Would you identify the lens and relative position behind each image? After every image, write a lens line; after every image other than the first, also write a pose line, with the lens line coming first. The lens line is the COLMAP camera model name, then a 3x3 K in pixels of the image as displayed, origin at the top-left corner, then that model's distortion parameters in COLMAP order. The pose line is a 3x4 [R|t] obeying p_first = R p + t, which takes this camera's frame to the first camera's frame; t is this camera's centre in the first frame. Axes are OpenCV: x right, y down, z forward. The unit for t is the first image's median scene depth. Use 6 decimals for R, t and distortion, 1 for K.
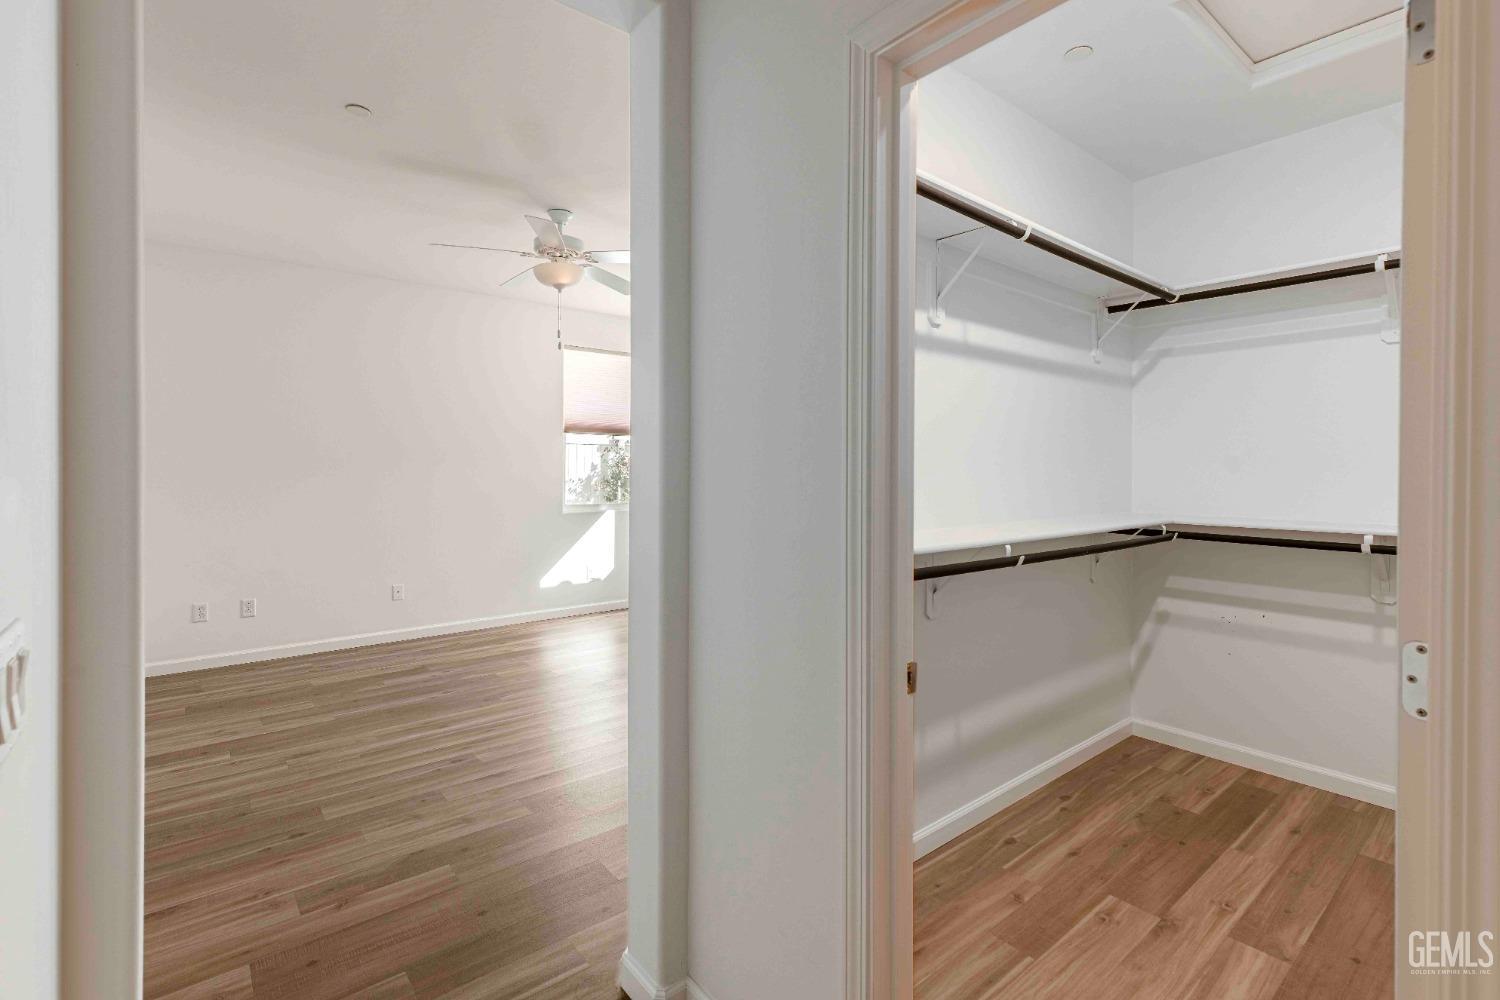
lens RADIAL K [[695.3, 0, 759.1], [0, 695.3, 471.1], [0, 0, 1]] dist [0.001231, -0.000291]
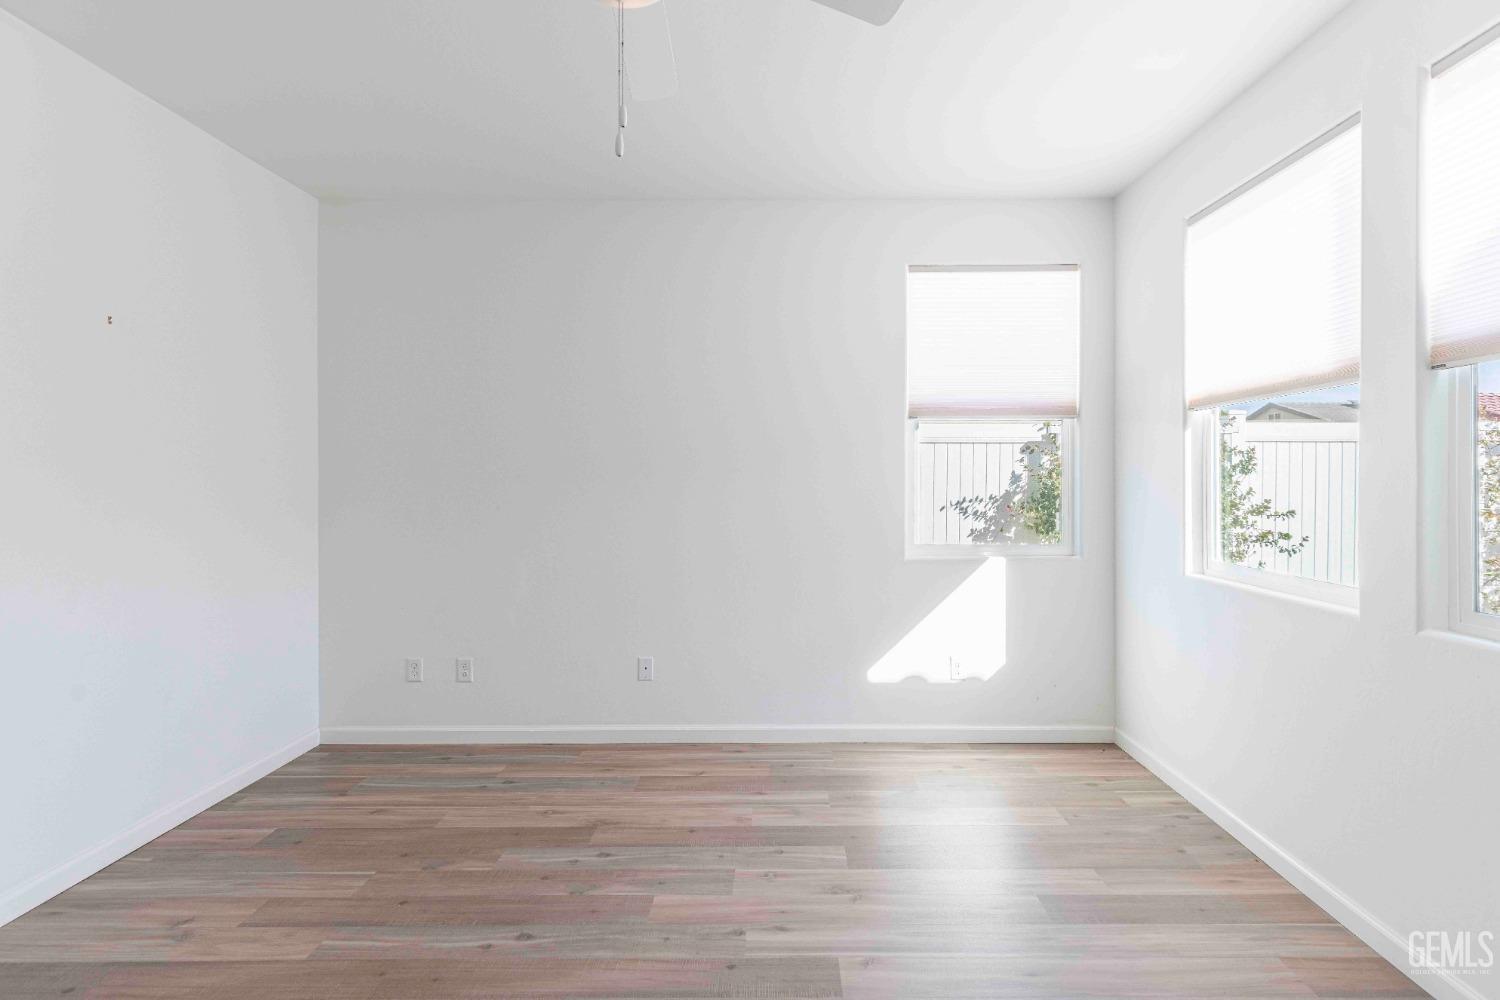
lens RADIAL K [[705.8, 0, 772.3], [0, 705.8, 471.5], [0, 0, 1]] dist [0.002571, 0.000235]
pose [[0.766529, -0.013512, -0.642067, 0.011918], [0.003731, 0.999855, -0.016587, -0.003432], [0.642199, 0.010319, 0.766469, 0.628651]]
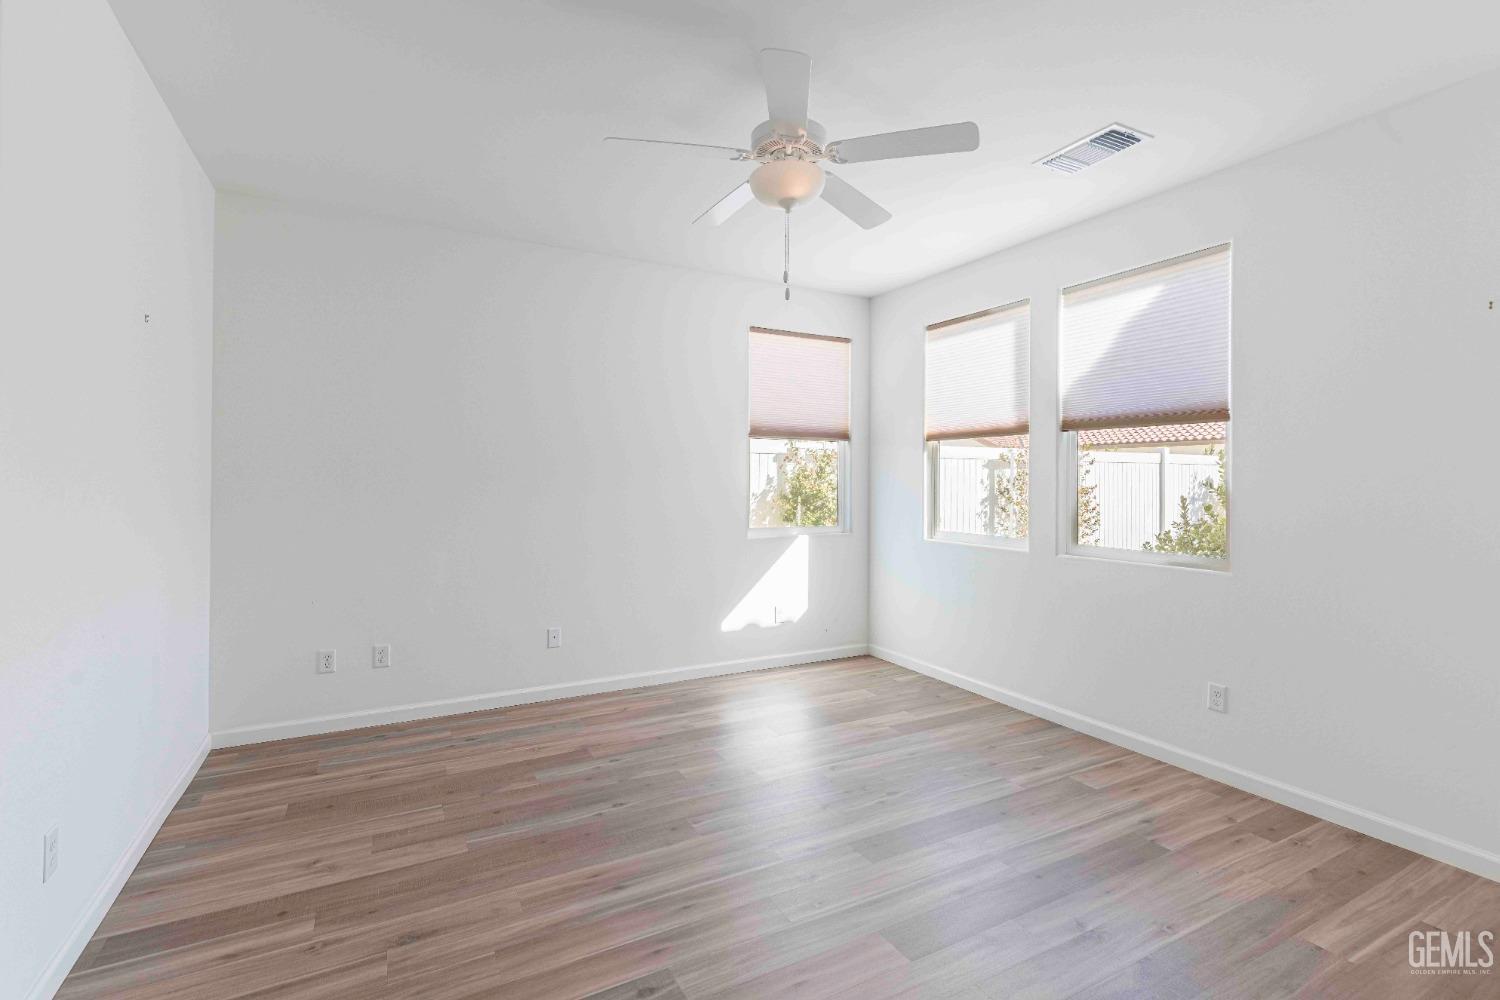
lens RADIAL K [[695.3, 0, 759.1], [0, 695.3, 471.1], [0, 0, 1]] dist [0.001231, -0.000291]
pose [[0.981362, -0.001298, -0.192165, -0.152848], [-0.002120, 0.999843, -0.017581, -0.003436], [0.192158, 0.017661, 0.981205, 0.293589]]
